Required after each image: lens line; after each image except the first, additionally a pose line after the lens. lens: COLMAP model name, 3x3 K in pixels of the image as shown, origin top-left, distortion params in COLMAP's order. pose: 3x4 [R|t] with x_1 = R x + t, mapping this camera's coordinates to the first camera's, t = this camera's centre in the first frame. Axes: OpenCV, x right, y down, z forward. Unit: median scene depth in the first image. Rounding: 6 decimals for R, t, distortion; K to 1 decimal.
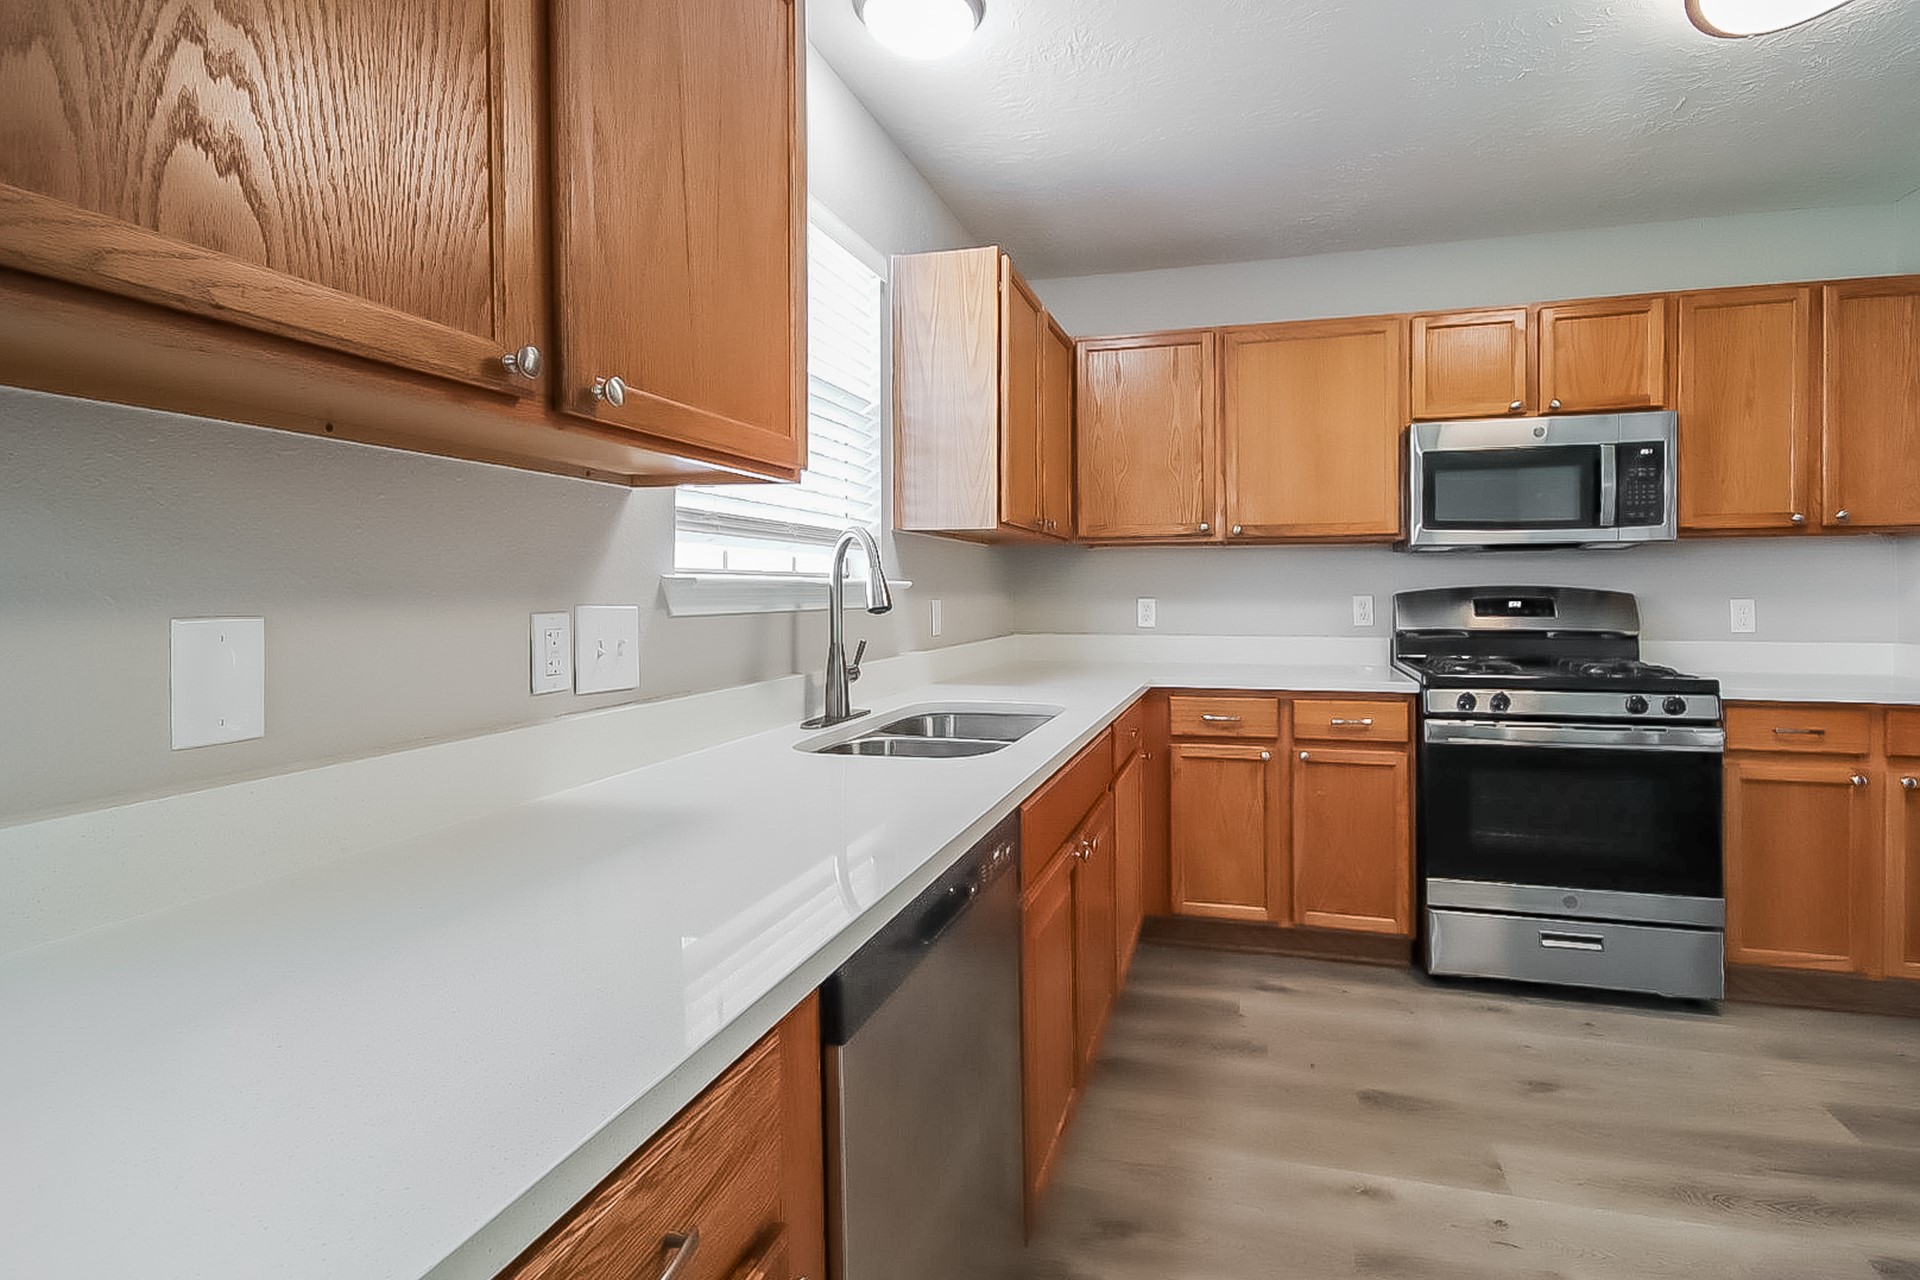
lens RADIAL K [[892.3, 0, 964.3], [0, 892.3, 629.5], [0, 0, 1]] dist [-0.021282, 0.000251]
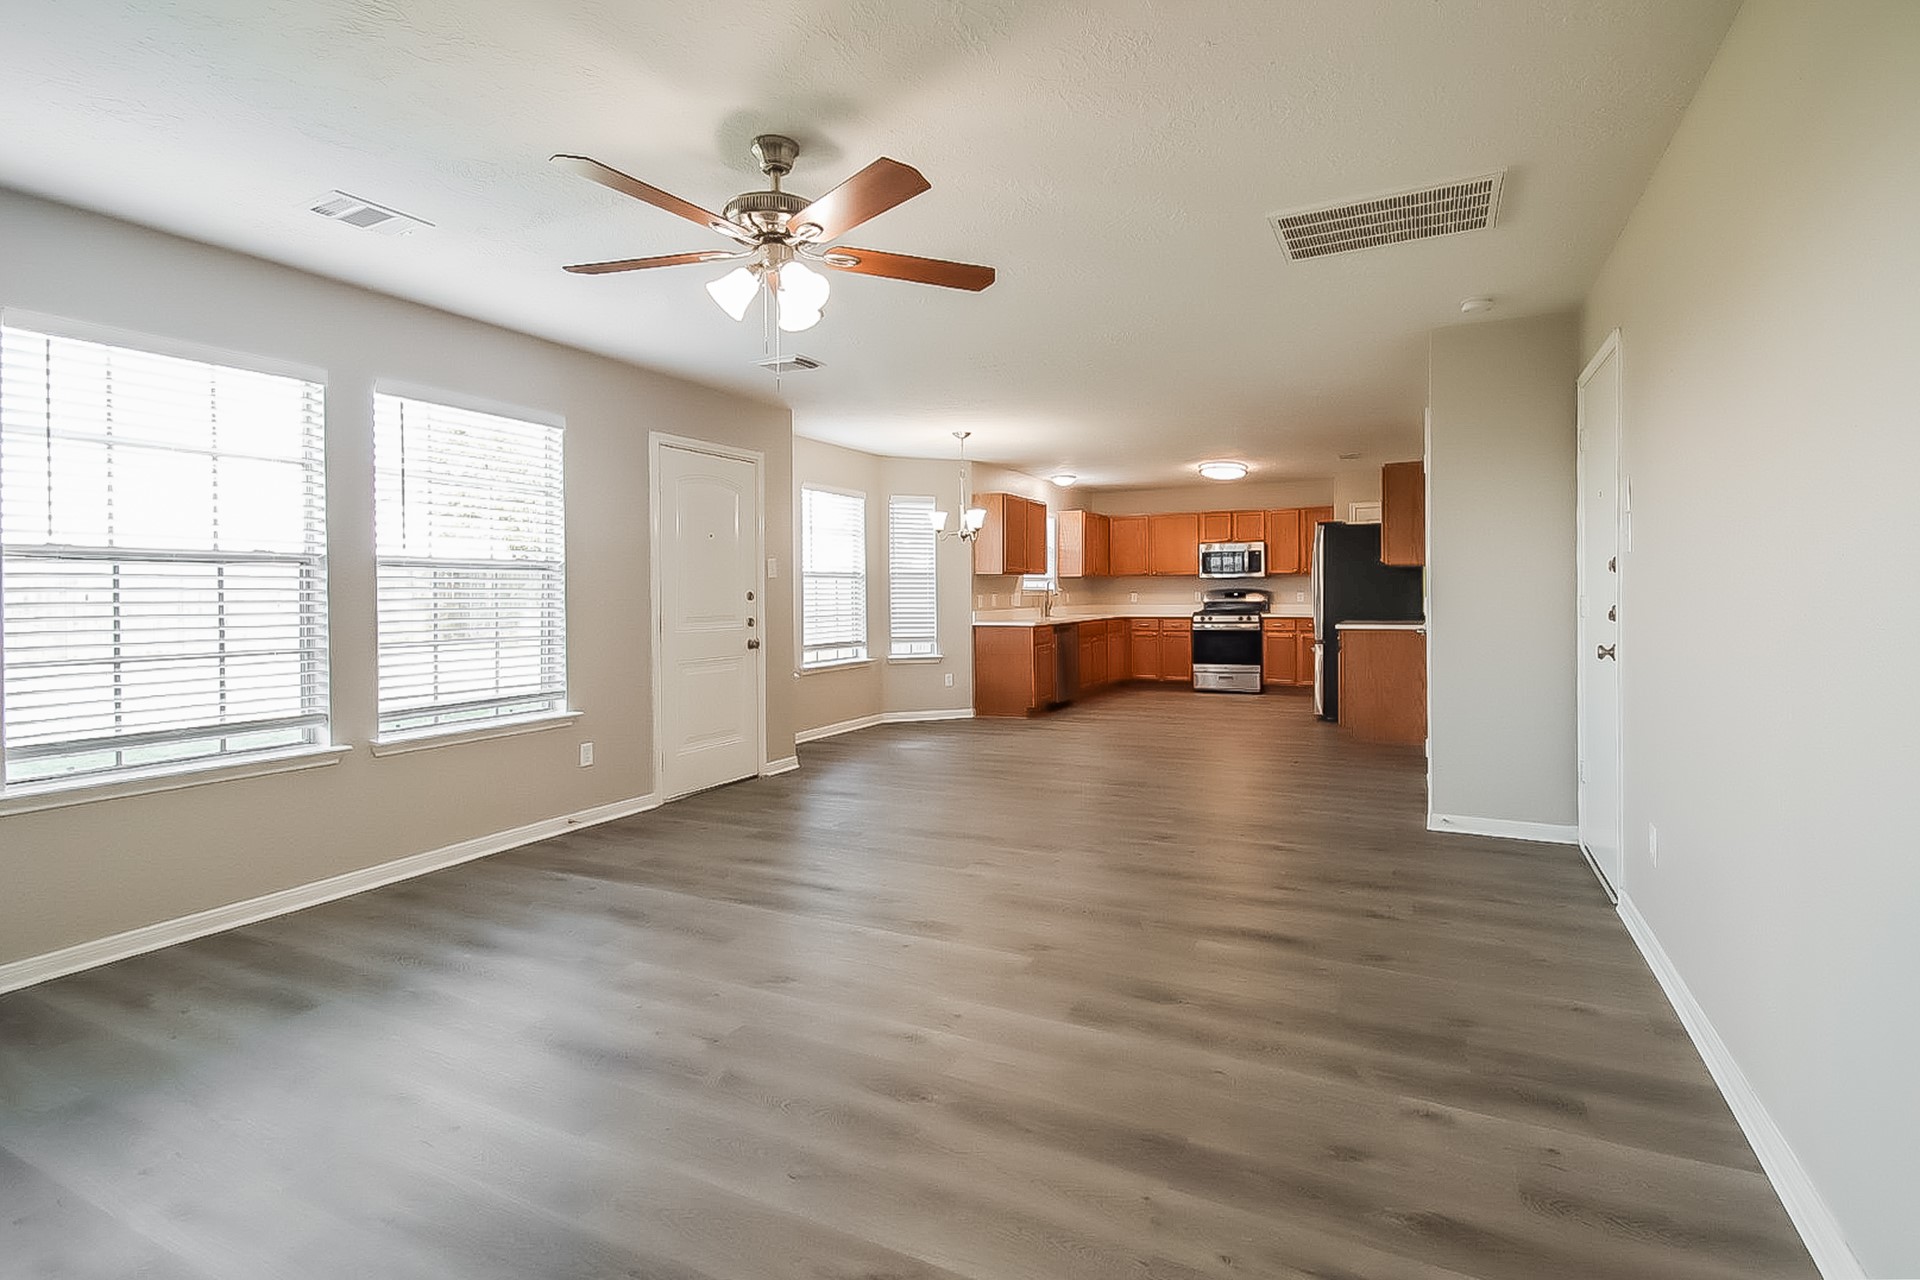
lens RADIAL K [[892.3, 0, 961.9], [0, 892.3, 628.8], [0, 0, 1]] dist [-0.021282, 0.000251]
pose [[0.991646, 0.002622, -0.128964, 0.014299], [-0.003042, 0.999991, -0.003056, 0.137442], [0.128955, 0.003423, 0.991645, -2.979473]]
